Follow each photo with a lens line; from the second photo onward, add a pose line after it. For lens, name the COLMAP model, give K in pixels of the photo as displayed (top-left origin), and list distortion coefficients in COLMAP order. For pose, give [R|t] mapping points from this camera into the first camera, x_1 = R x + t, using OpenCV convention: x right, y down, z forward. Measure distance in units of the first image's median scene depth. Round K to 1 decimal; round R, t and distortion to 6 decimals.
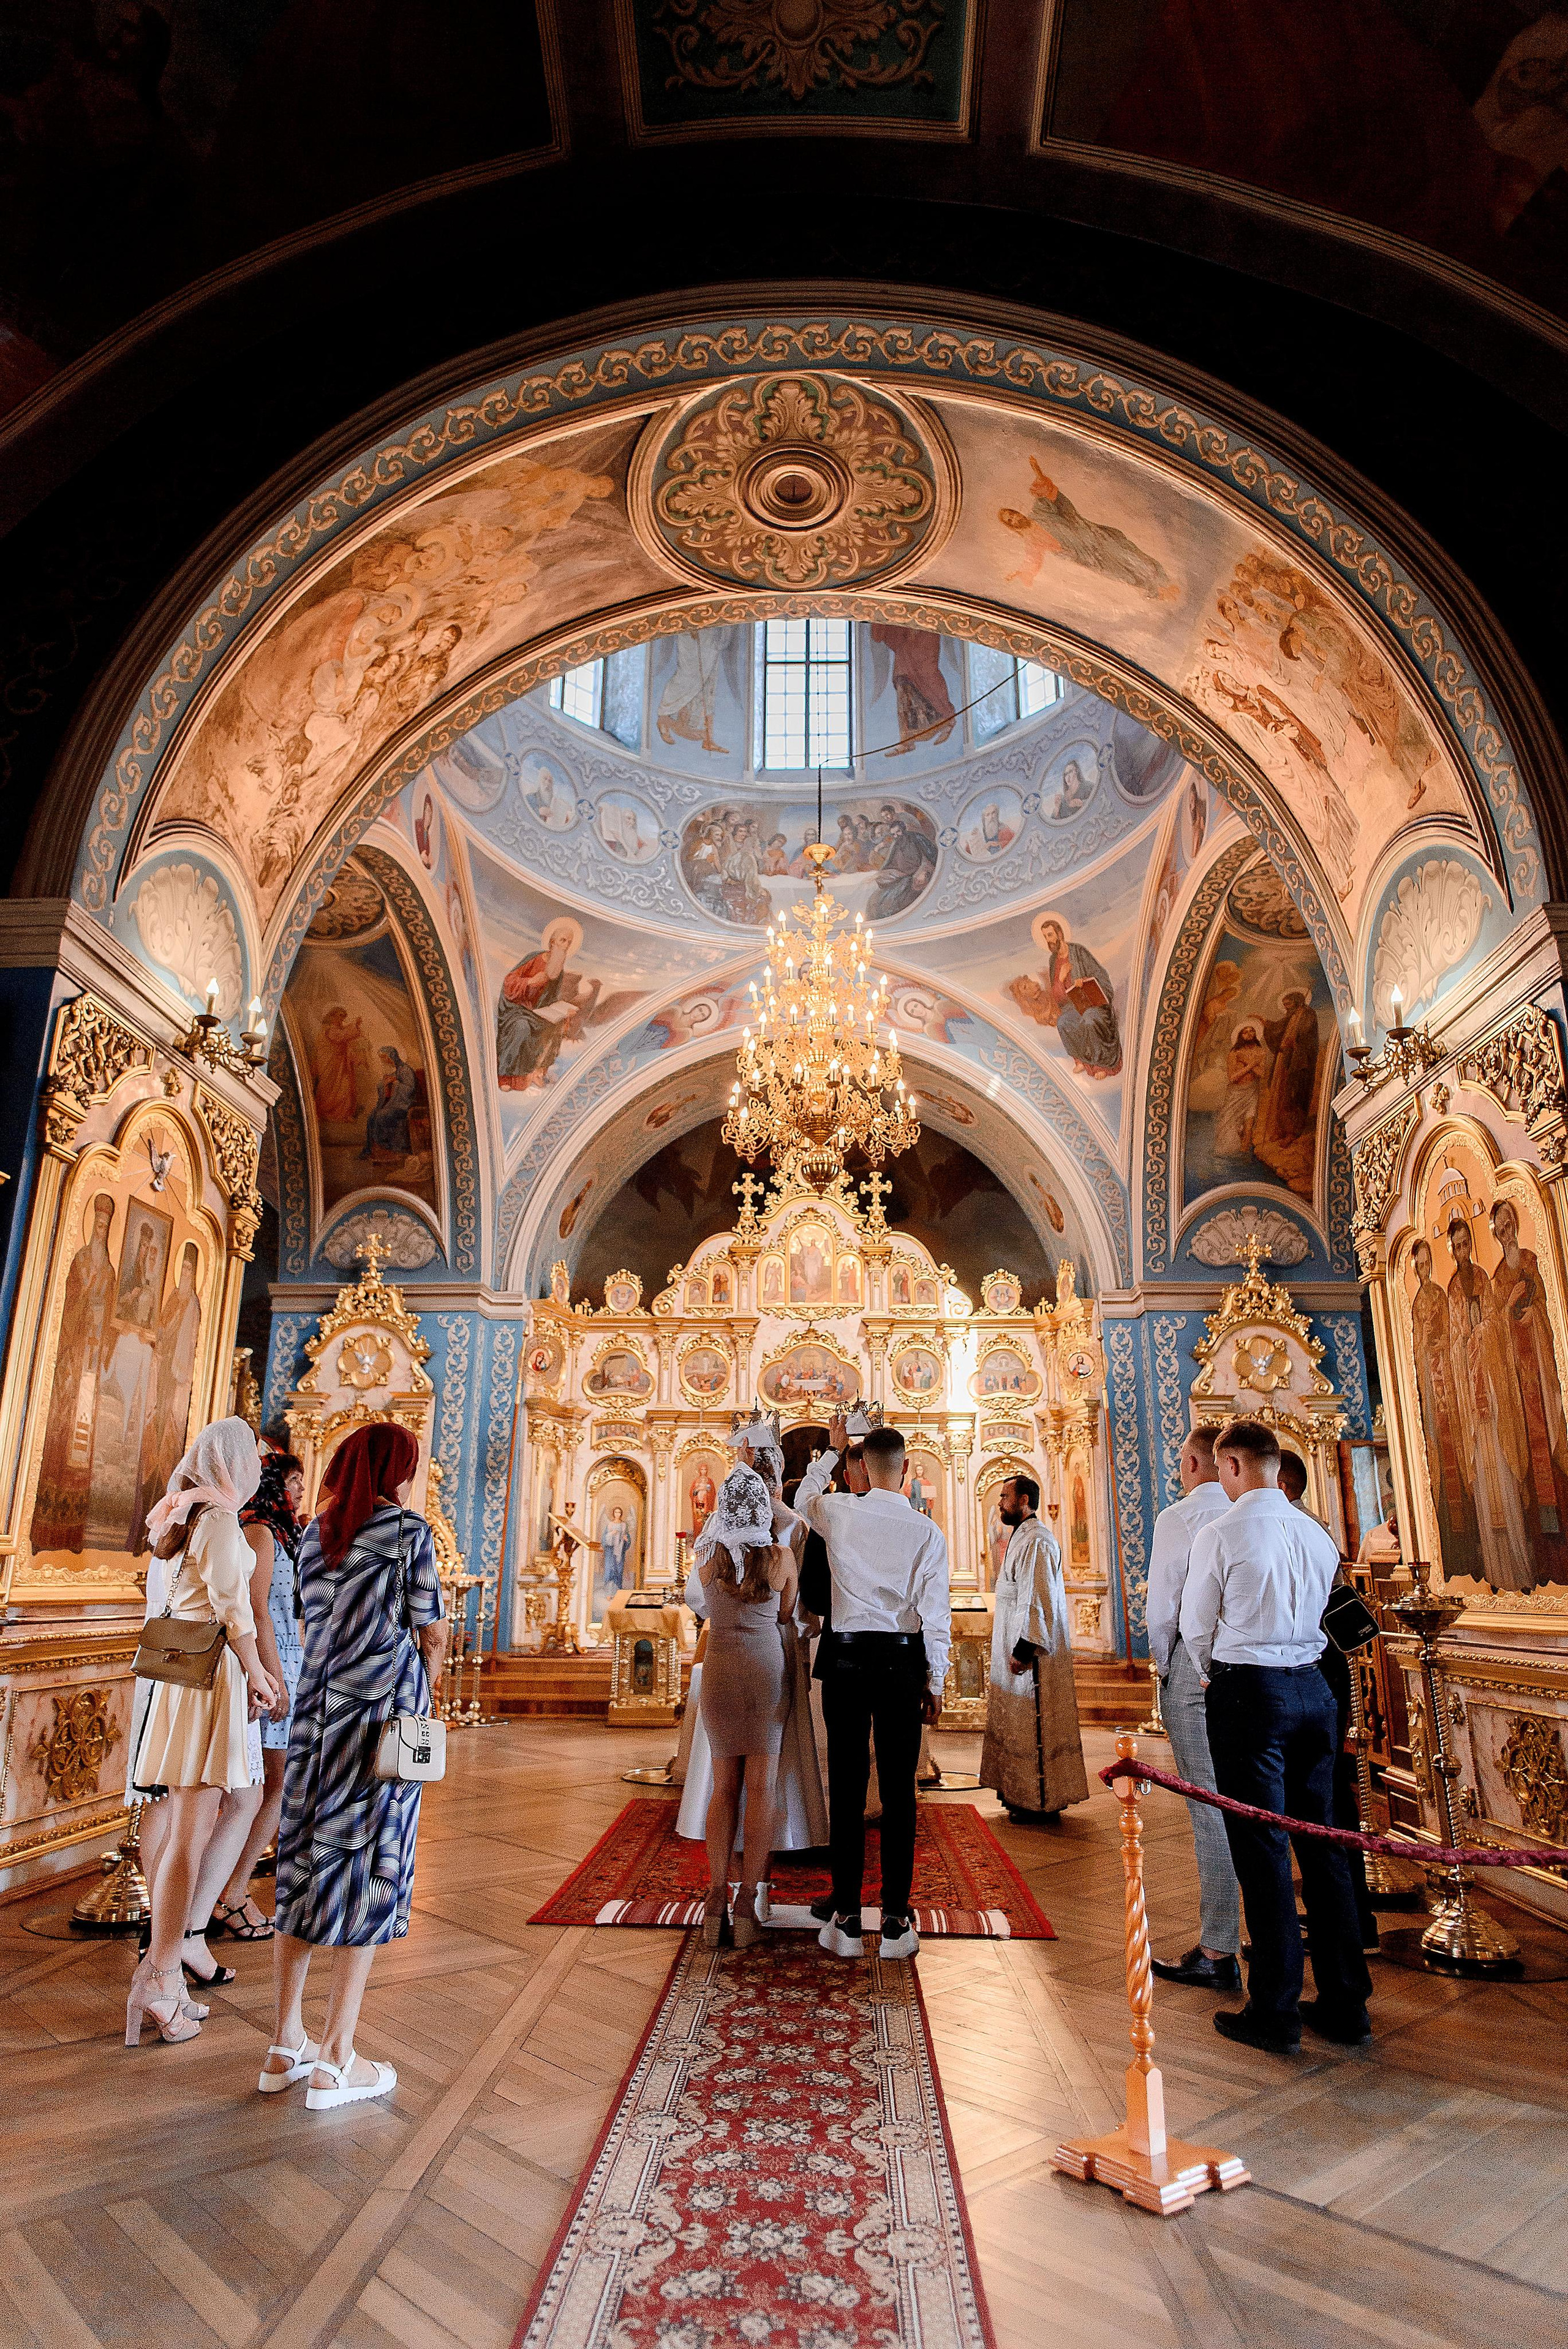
lens RADIAL K [[1372.2, 0, 768.2], [0, 1372.2, 1164.7], [0, 0, 1]] dist [-0.014523, 0.002930]
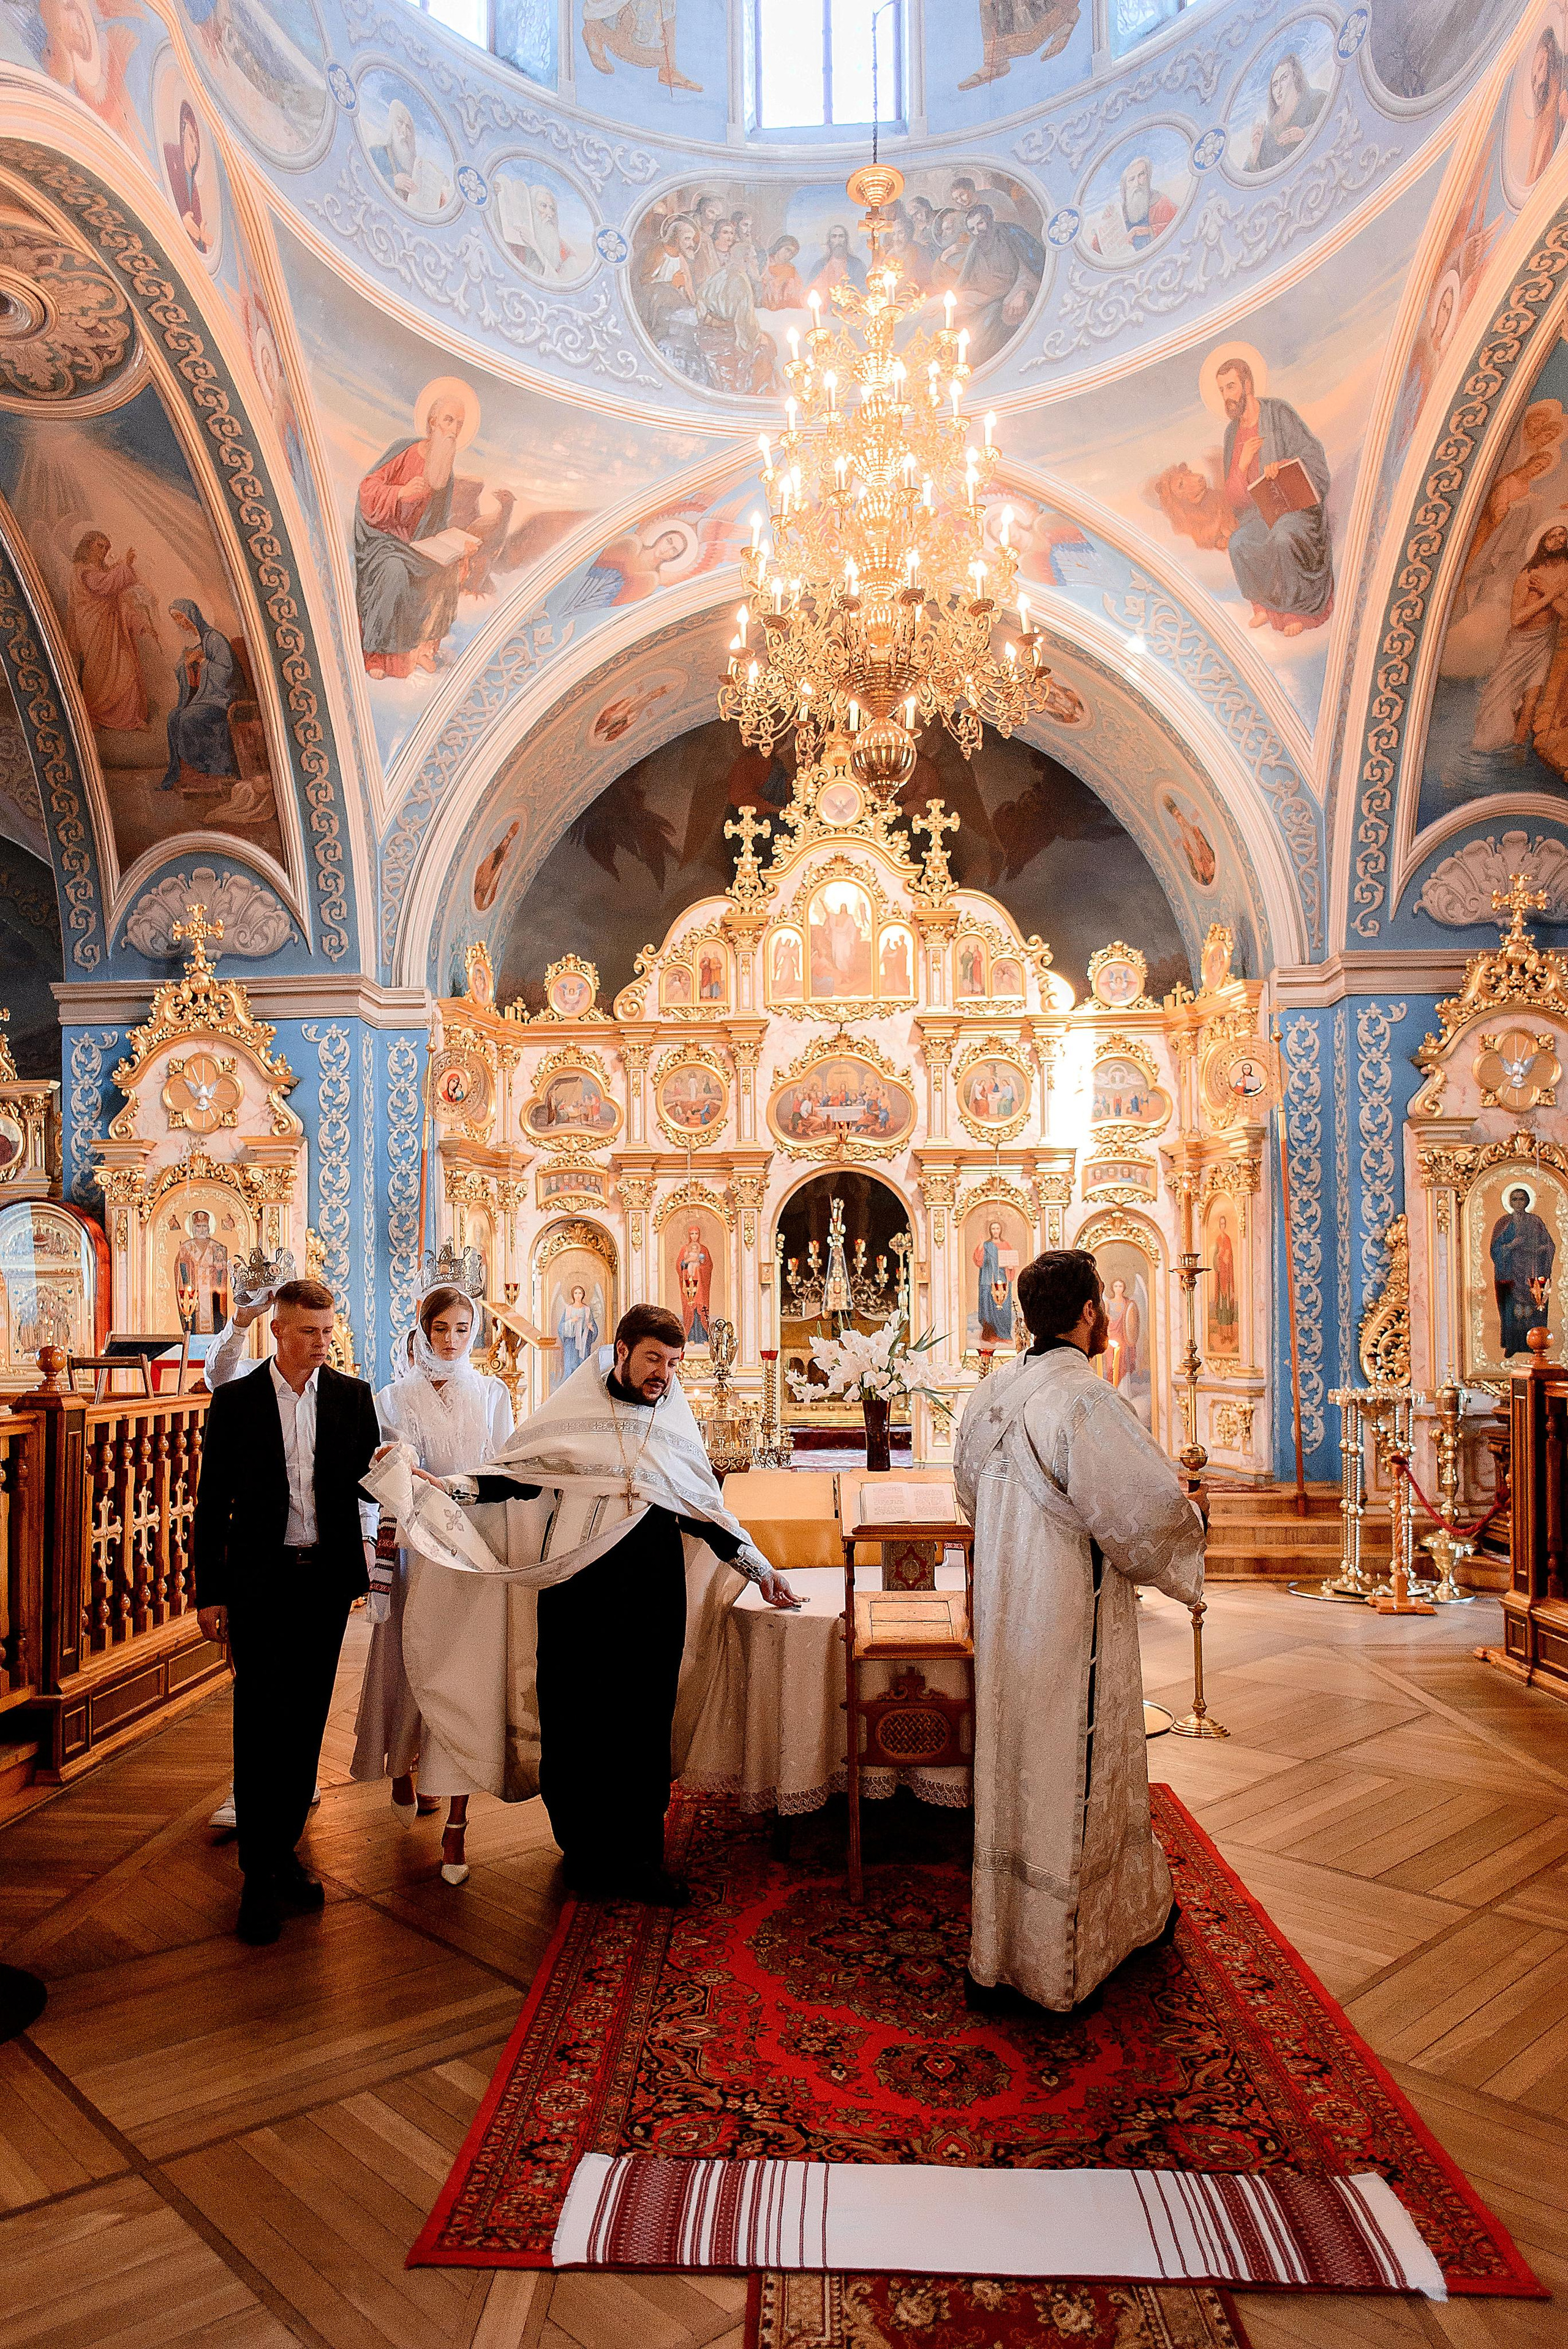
lens RADIAL K [[1579.9, 0, 729.7], [0, 1579.9, 1297.8], [0, 0, 1]] dist [-0.016217, 0.001046]
pose [[0.999729, -0.018497, -0.014154, -0.018030], [0.021639, 0.962423, 0.270692, 0.031242], [0.008615, -0.270925, 0.962562, 0.197443]]
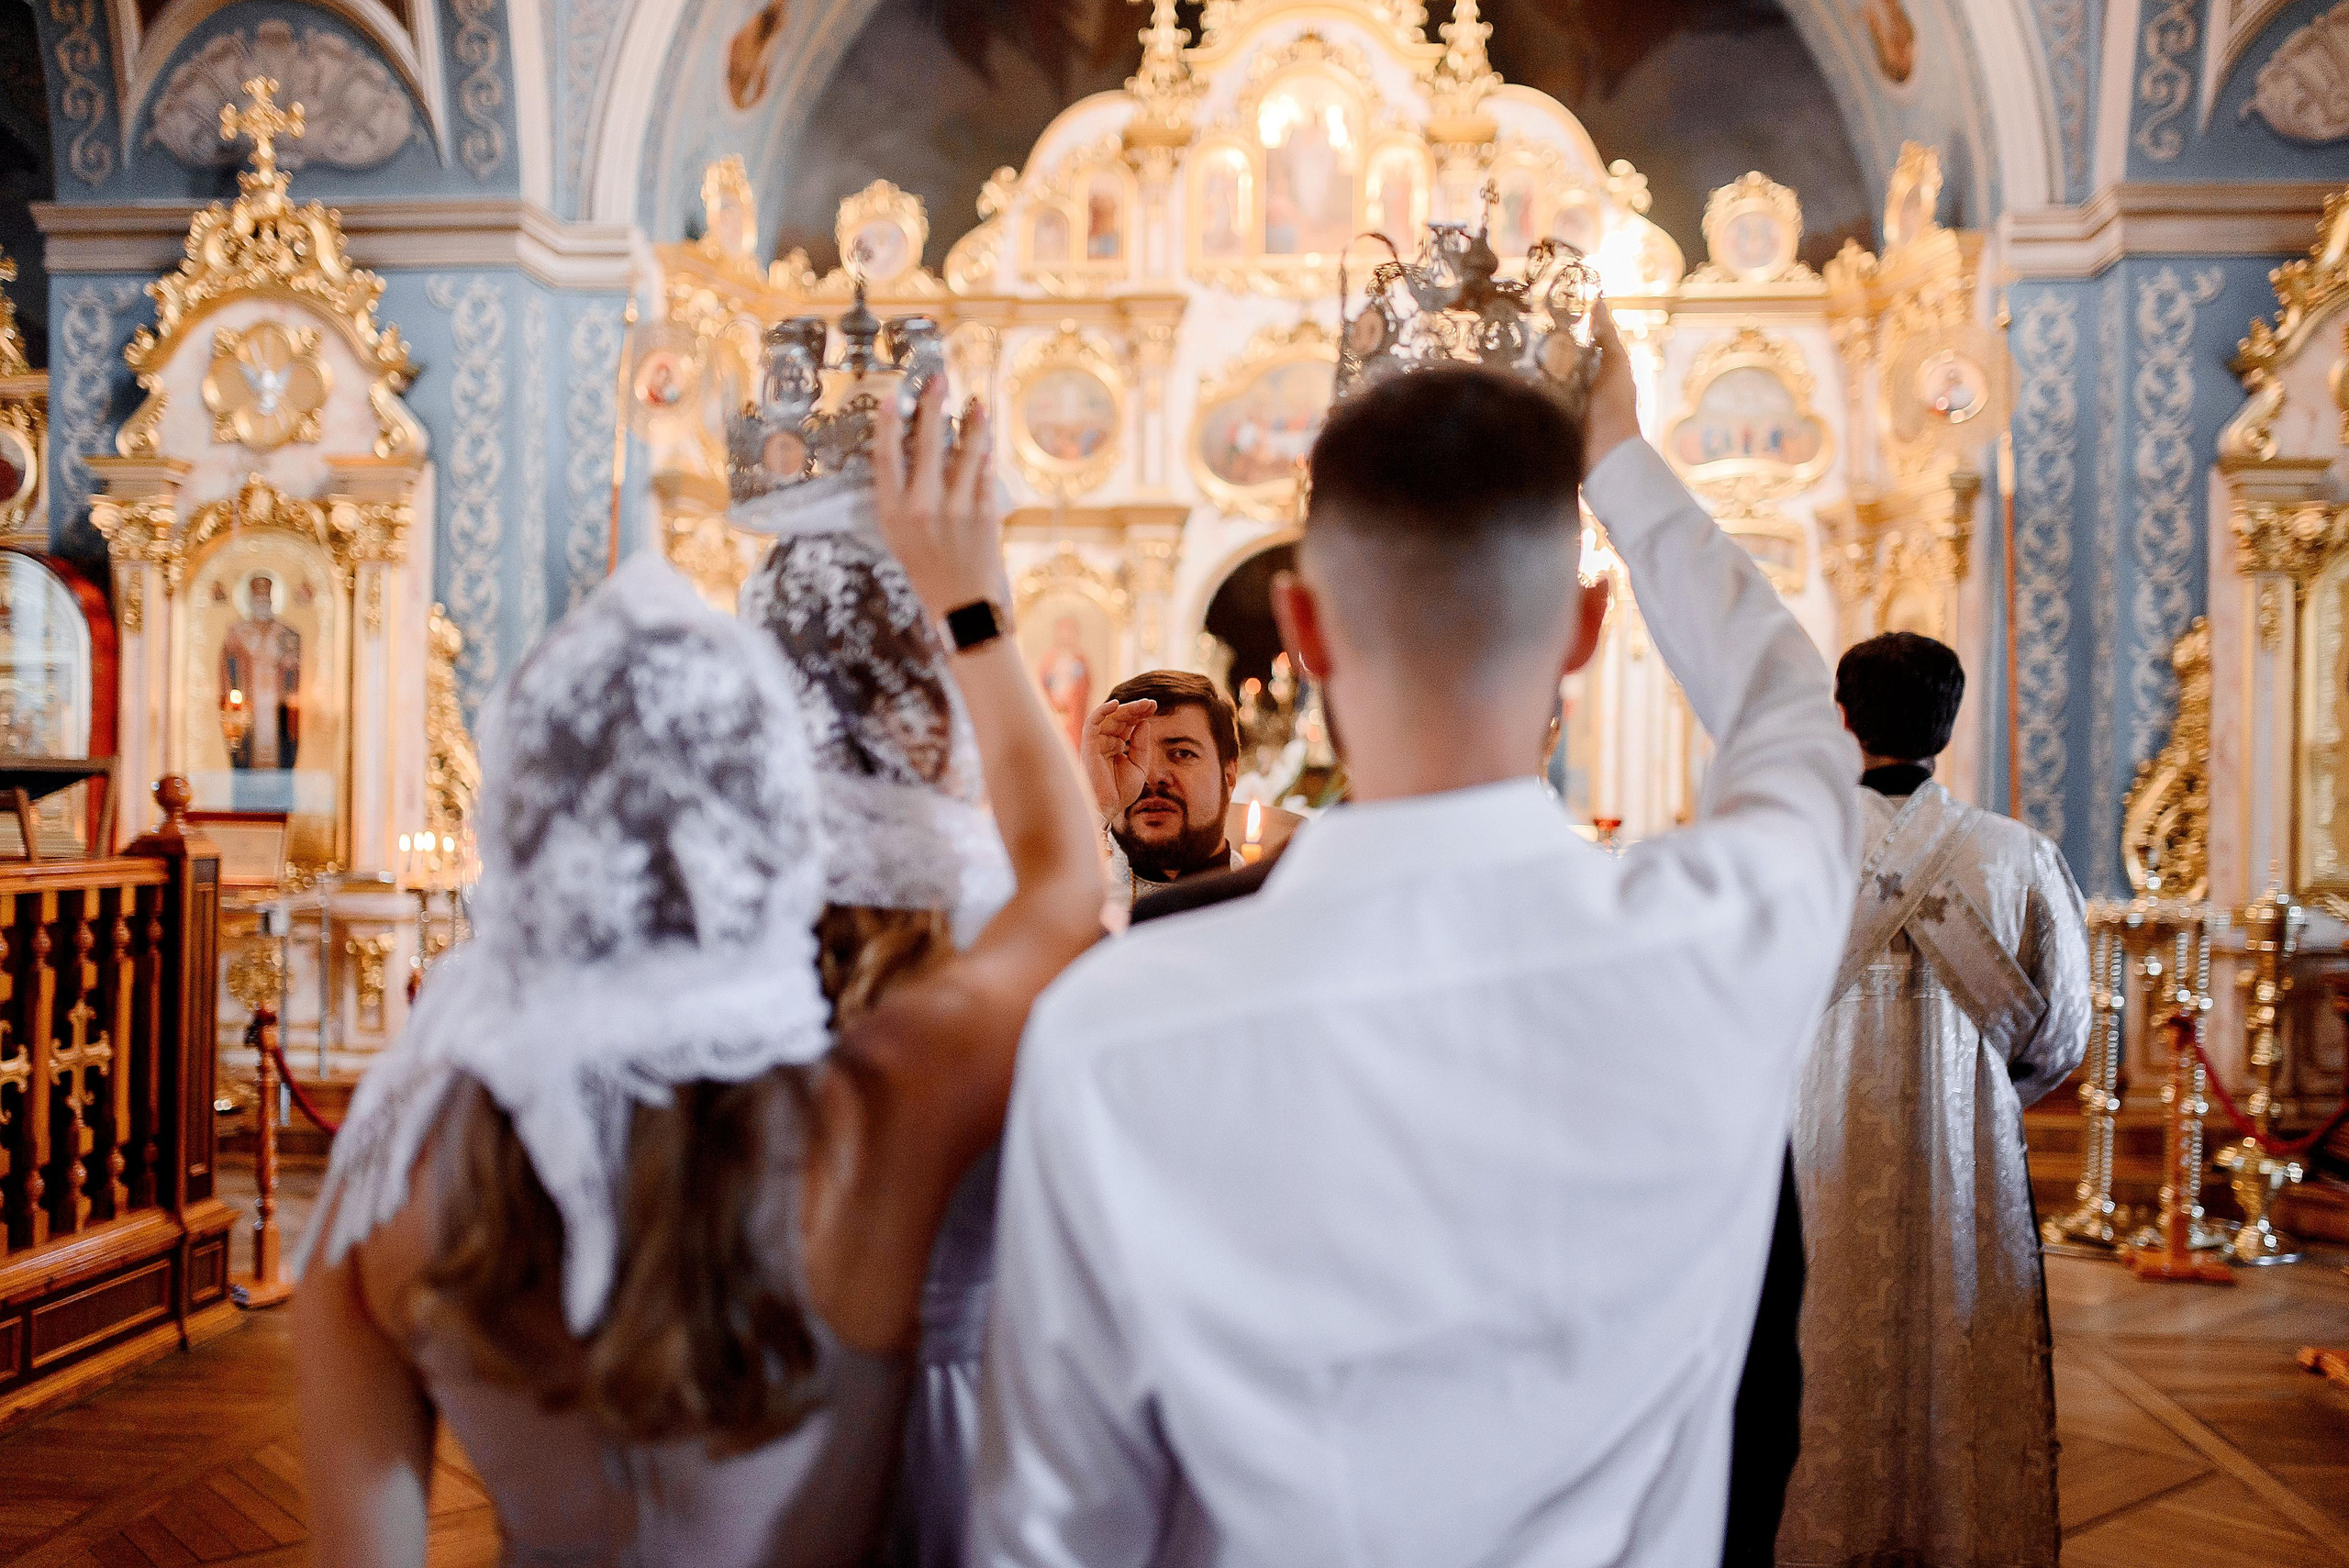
lens RADIAL K [[2260.0, 0, 1168.0], [0, 2260.0, 812.4], [0, 0, 1]] dist [-0.002658, 0.003666]
pose [[0.999102, 0.005751, -0.041986, 0.018688], [0.006905, 0.955415, 0.295185, 0.059814], [0.041812, -0.295209, 0.954517, 0.274863]]
